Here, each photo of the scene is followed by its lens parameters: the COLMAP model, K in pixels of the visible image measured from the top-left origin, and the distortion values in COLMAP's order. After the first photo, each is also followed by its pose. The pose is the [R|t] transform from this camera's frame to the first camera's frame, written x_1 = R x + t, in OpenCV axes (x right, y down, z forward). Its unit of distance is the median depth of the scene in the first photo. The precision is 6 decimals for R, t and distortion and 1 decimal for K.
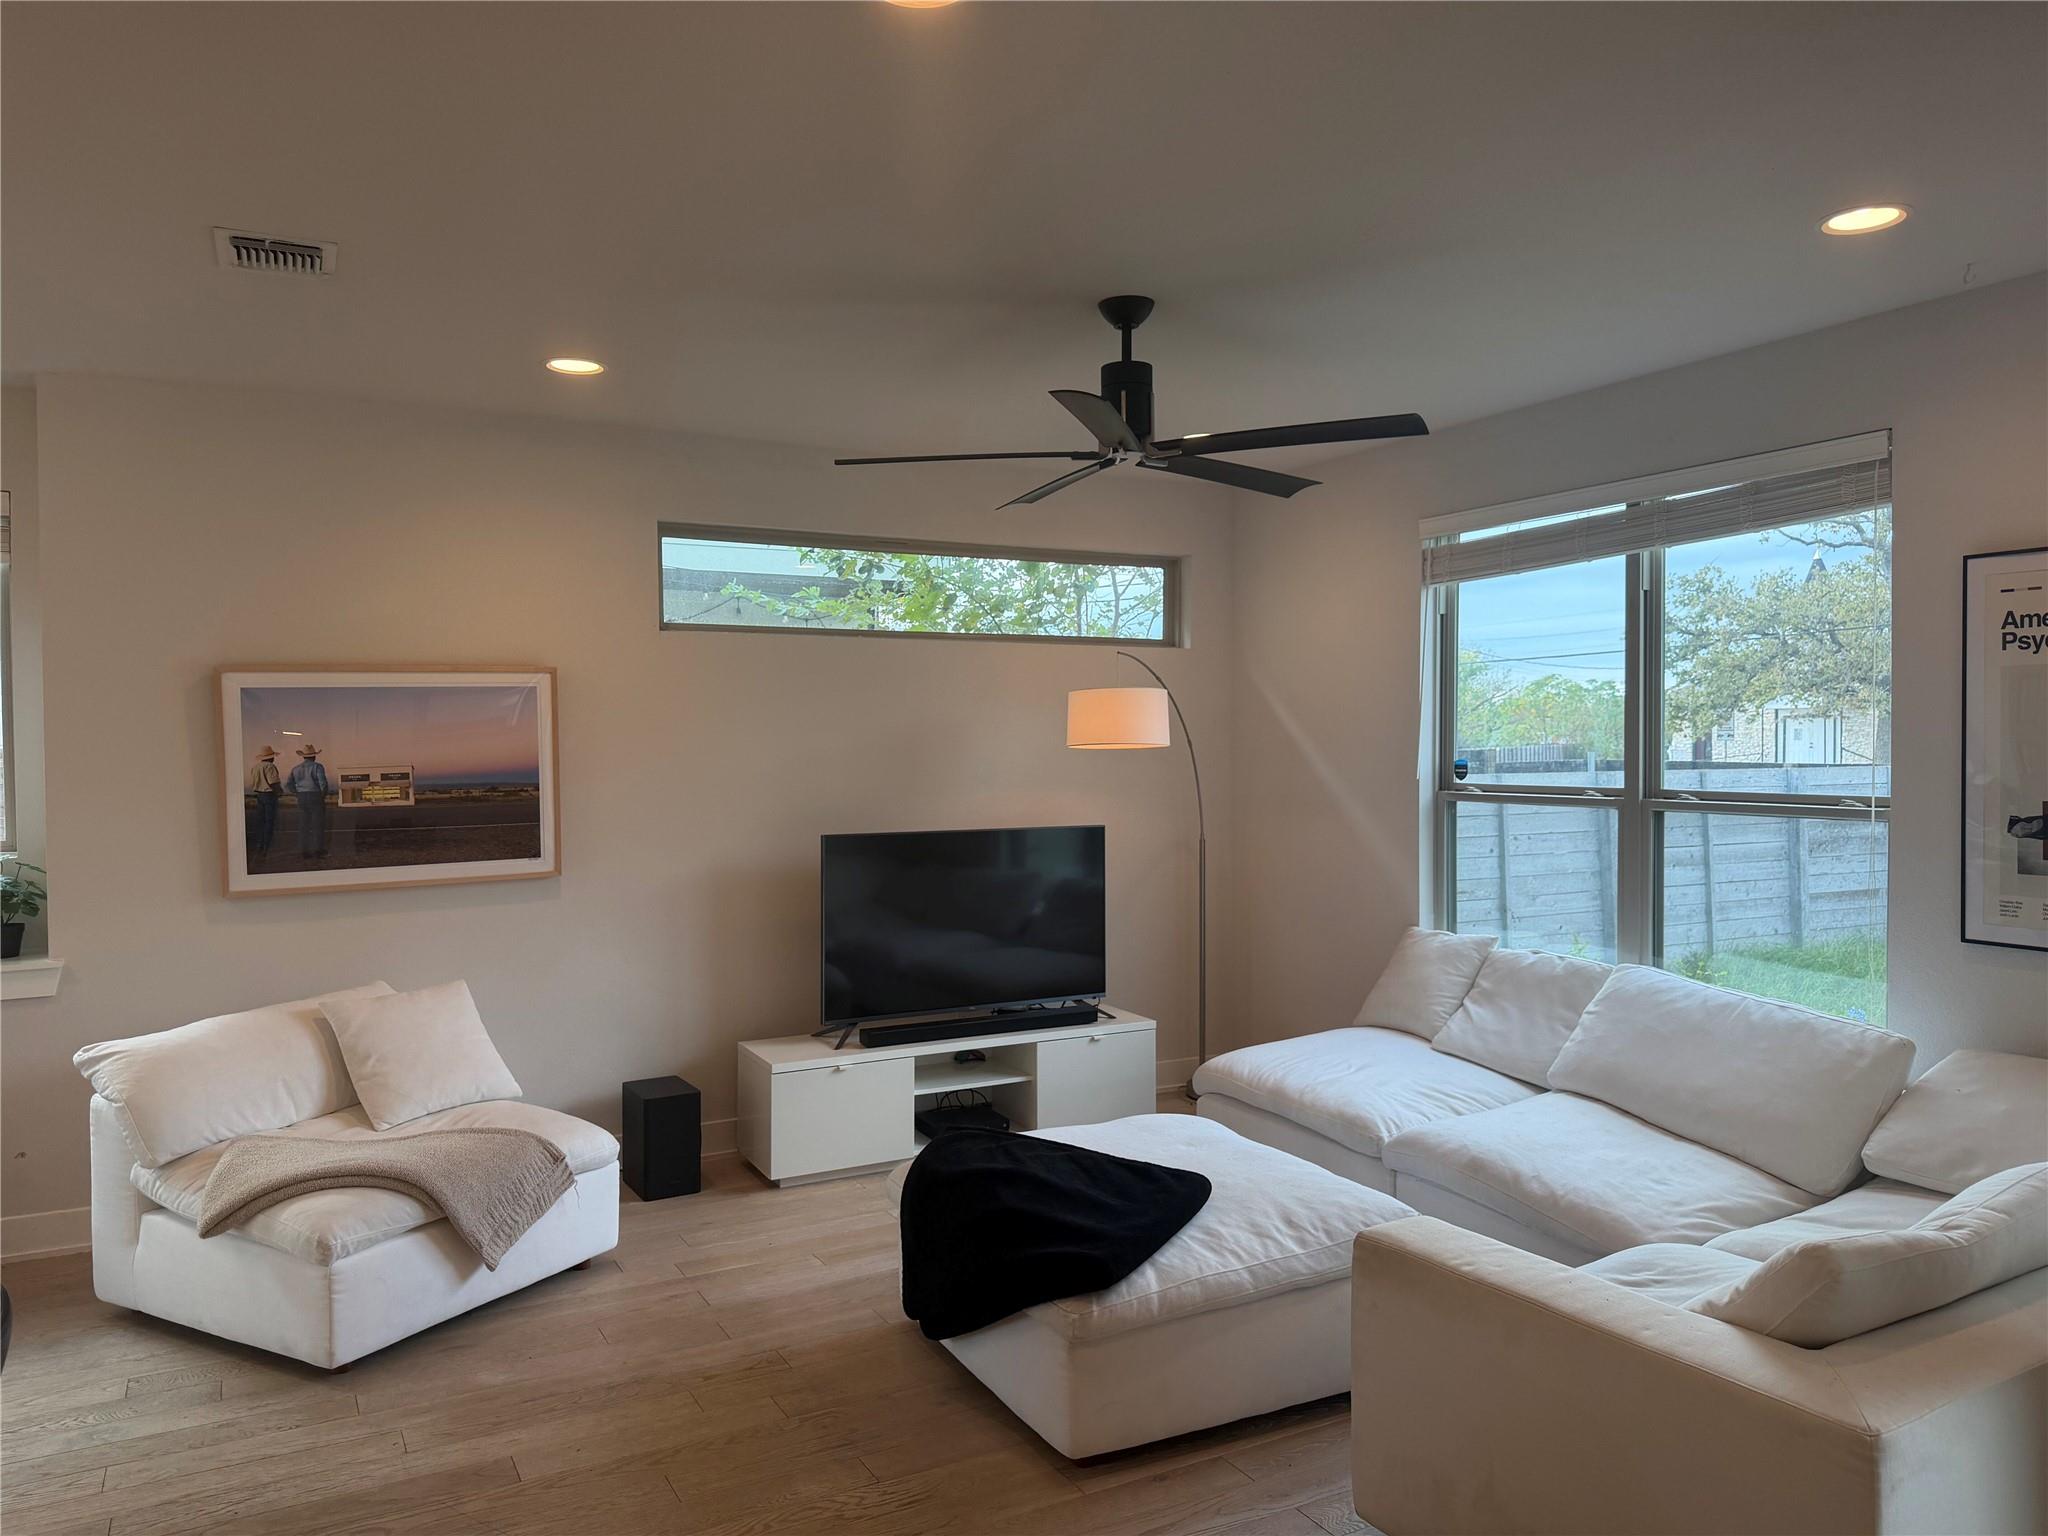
lens RADIAL K [[1457.4, 0, 1024.0], [0, 1457.4, 772.8], [0, 0, 1]] dist [0.057457, -0.078192]
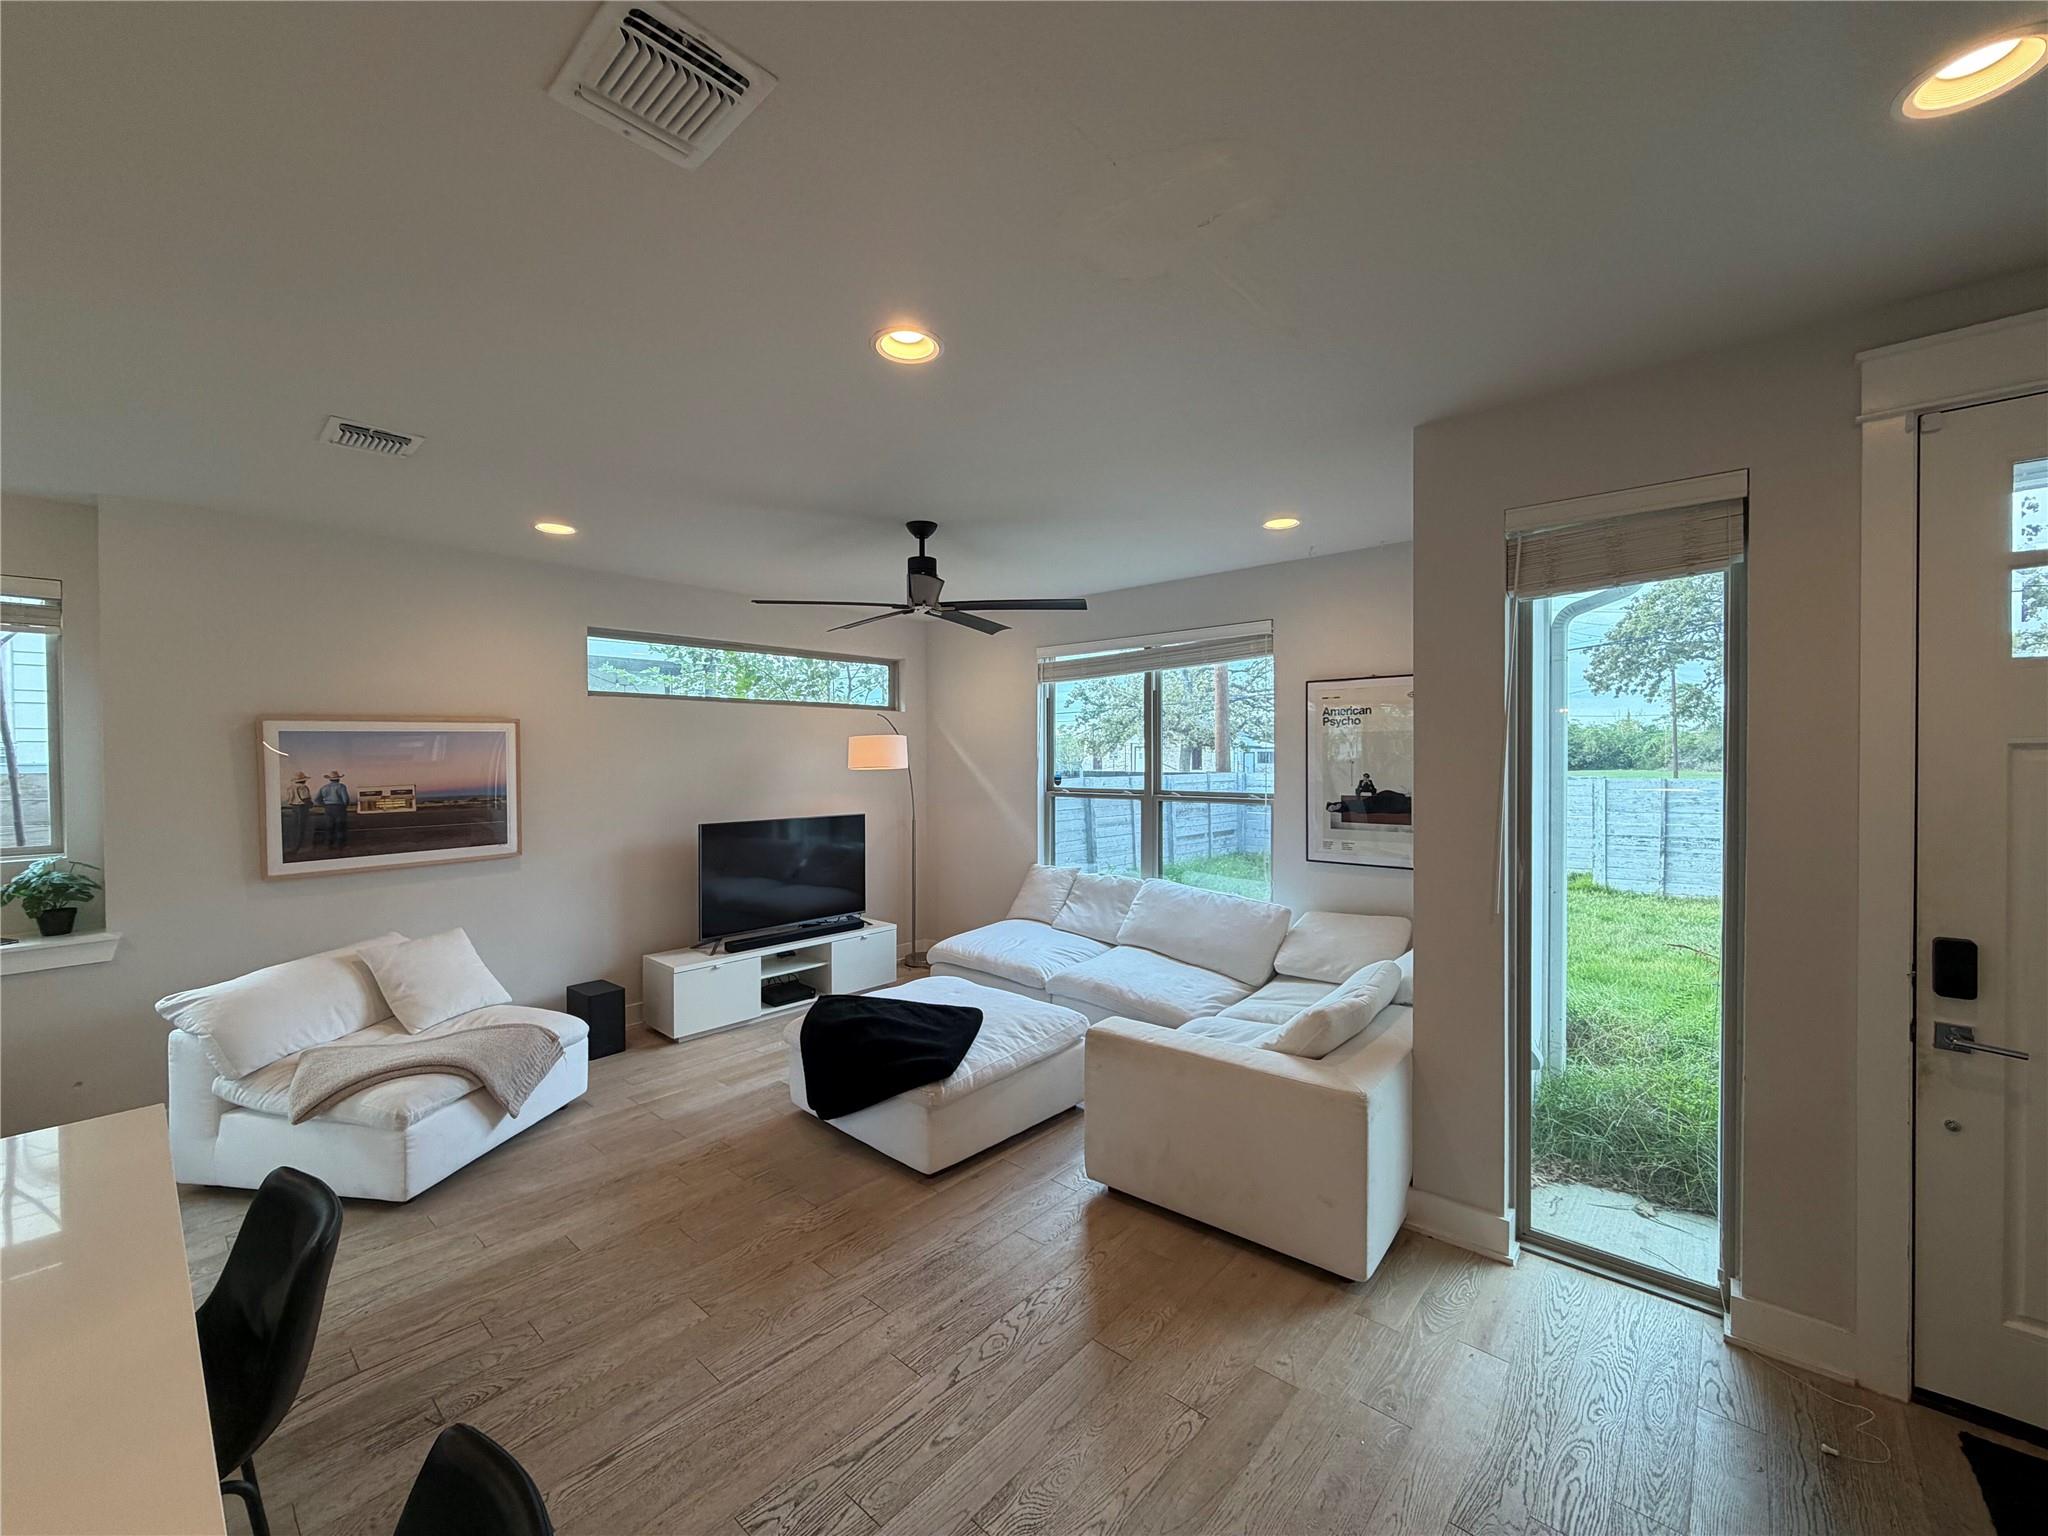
lens RADIAL K [[822.3, 0, 1024.0], [0, 822.3, 768.0], [0, 0, 1]] dist [-0.001000, -0.000494]
pose [[0.938539, -0.003262, 0.345159, -0.134900], [0.006662, 0.999940, -0.008664, -0.010990], [-0.345110, 0.010431, 0.938504, 0.013698]]
